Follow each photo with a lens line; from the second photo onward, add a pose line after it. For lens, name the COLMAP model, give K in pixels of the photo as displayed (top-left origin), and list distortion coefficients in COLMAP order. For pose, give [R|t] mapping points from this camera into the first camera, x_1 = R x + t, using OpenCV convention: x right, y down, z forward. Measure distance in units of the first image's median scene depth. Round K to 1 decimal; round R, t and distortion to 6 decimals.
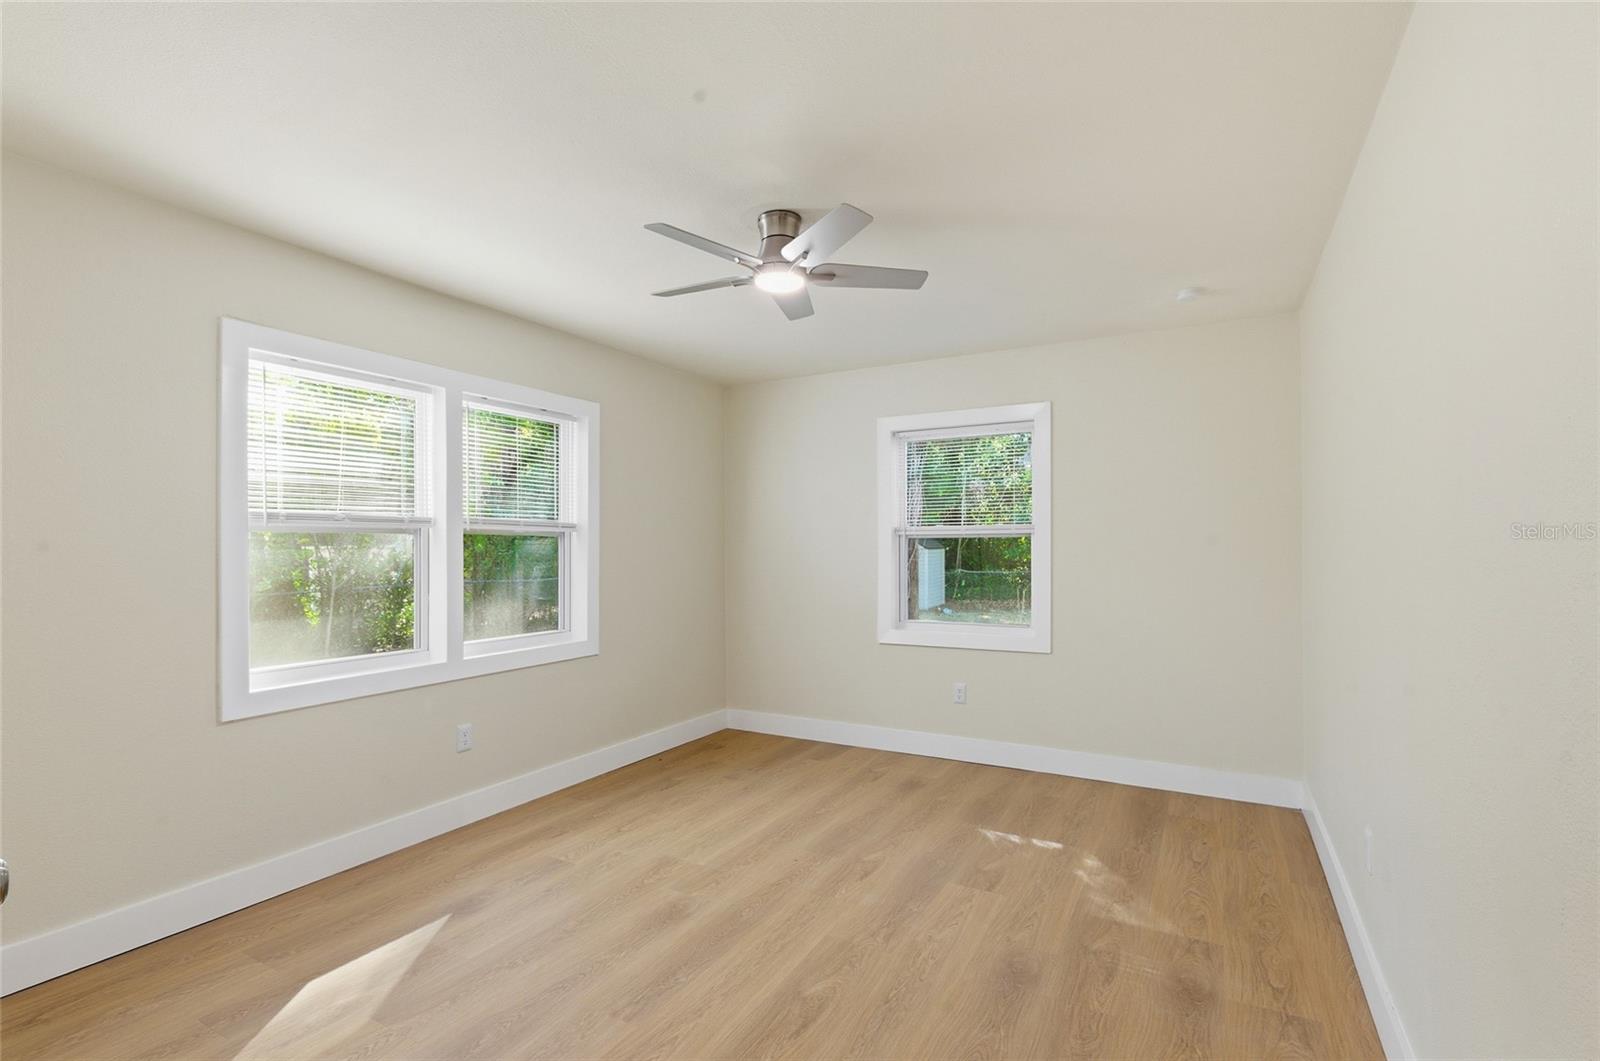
lens RADIAL K [[722.3, 0, 796.5], [0, 722.3, 547.1], [0, 0, 1]] dist [-0.003061, -0.001016]
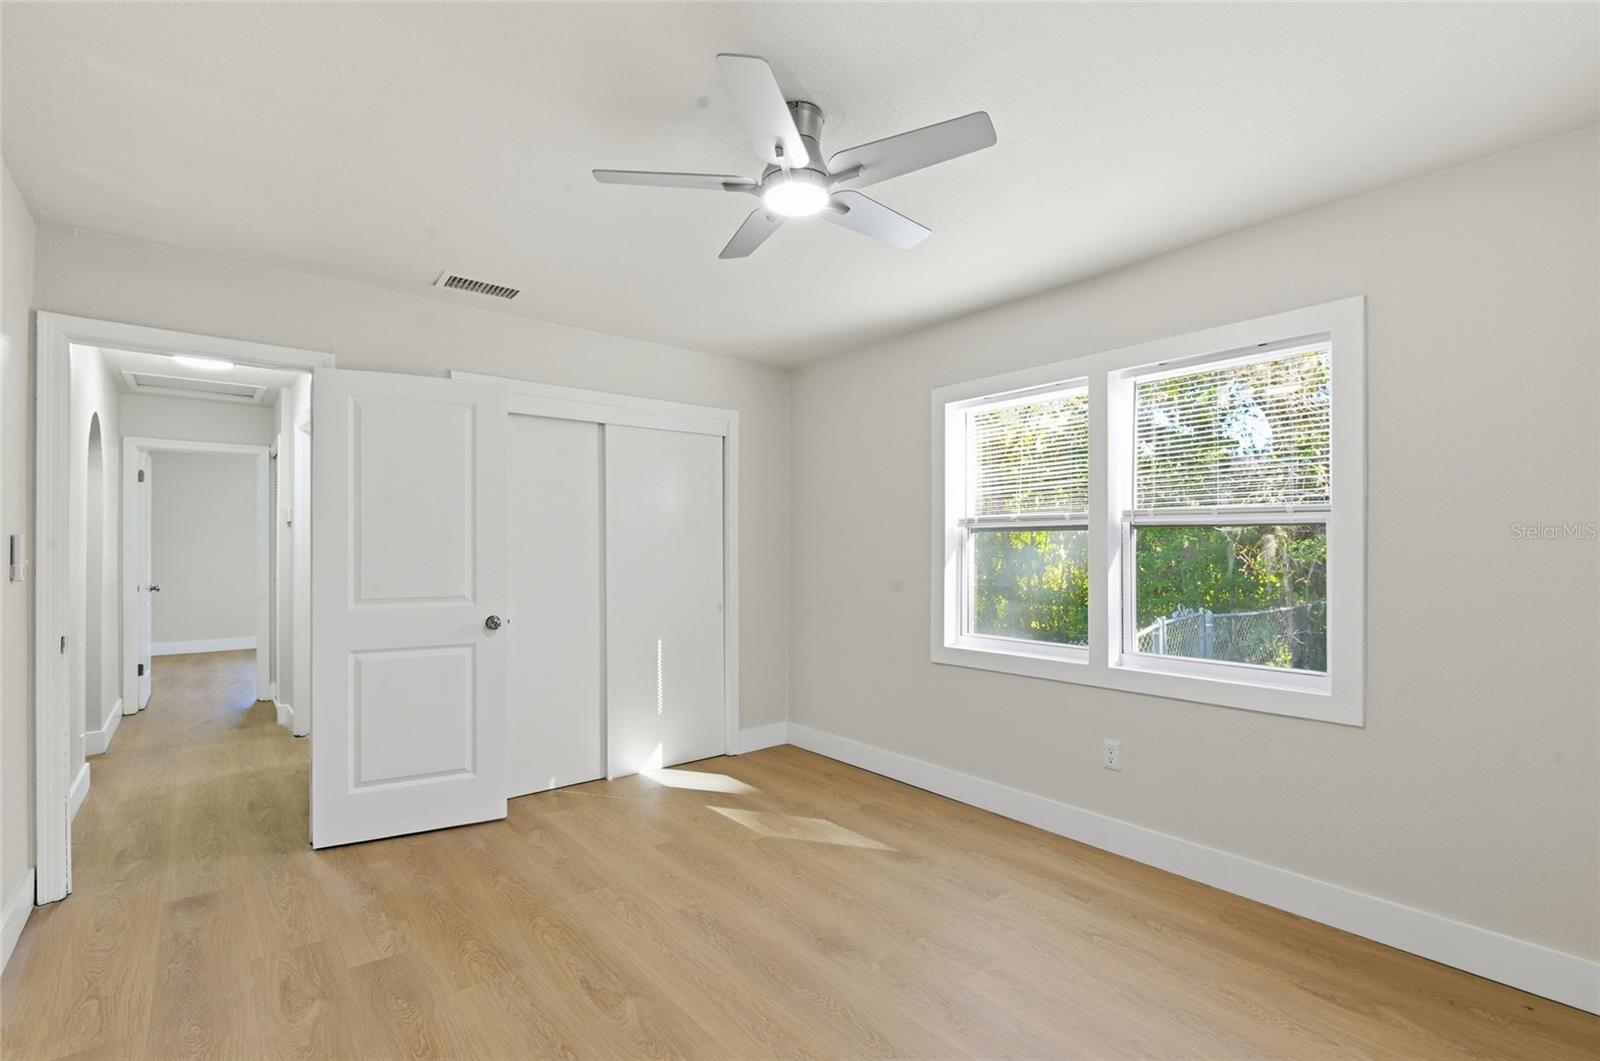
lens RADIAL K [[687.9, 0, 774.0], [0, 687.9, 548.2], [0, 0, 1]] dist [0.014841, -0.000154]
pose [[-0.341097, 0.004189, -0.940019, 0.570987], [0.002635, 0.999990, 0.003500, 0.002378], [0.940025, -0.001283, -0.341104, 1.039473]]
